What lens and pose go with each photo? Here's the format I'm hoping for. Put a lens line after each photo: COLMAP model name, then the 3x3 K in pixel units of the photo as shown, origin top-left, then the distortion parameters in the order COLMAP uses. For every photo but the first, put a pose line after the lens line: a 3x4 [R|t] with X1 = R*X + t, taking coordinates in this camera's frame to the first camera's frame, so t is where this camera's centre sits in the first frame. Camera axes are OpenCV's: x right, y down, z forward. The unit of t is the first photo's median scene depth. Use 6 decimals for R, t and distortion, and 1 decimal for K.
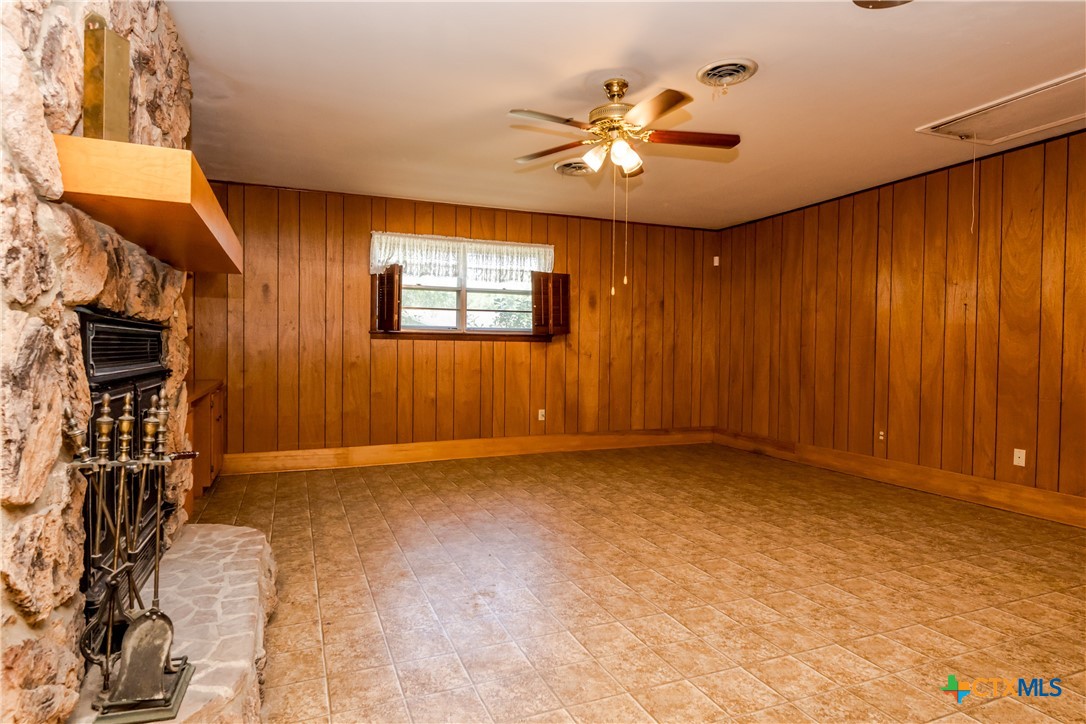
lens RADIAL K [[537.3, 0, 546.2], [0, 537.3, 364.7], [0, 0, 1]] dist [0.001937, -0.001330]
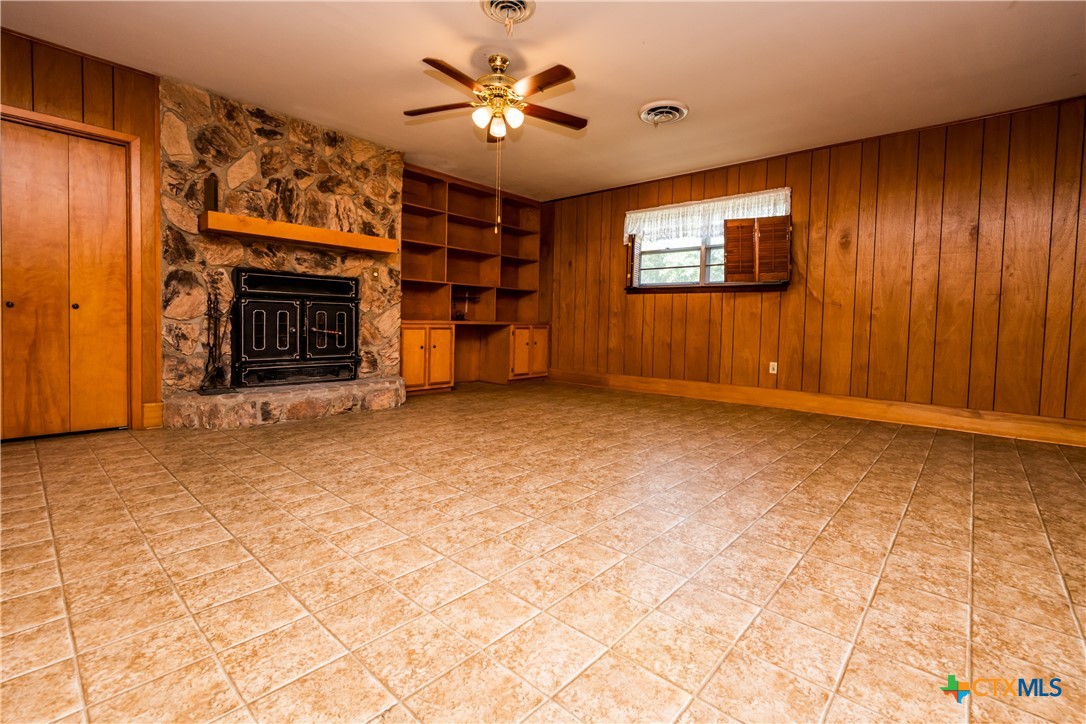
lens RADIAL K [[482.3, 0, 523.9], [0, 482.3, 337.1], [0, 0, 1]] dist [-0.002740, 0.000057]
pose [[0.481487, 0.043818, -0.875357, 0.547346], [-0.012621, 0.998993, 0.043064, 0.006831], [0.876362, -0.009687, 0.481555, 0.197764]]
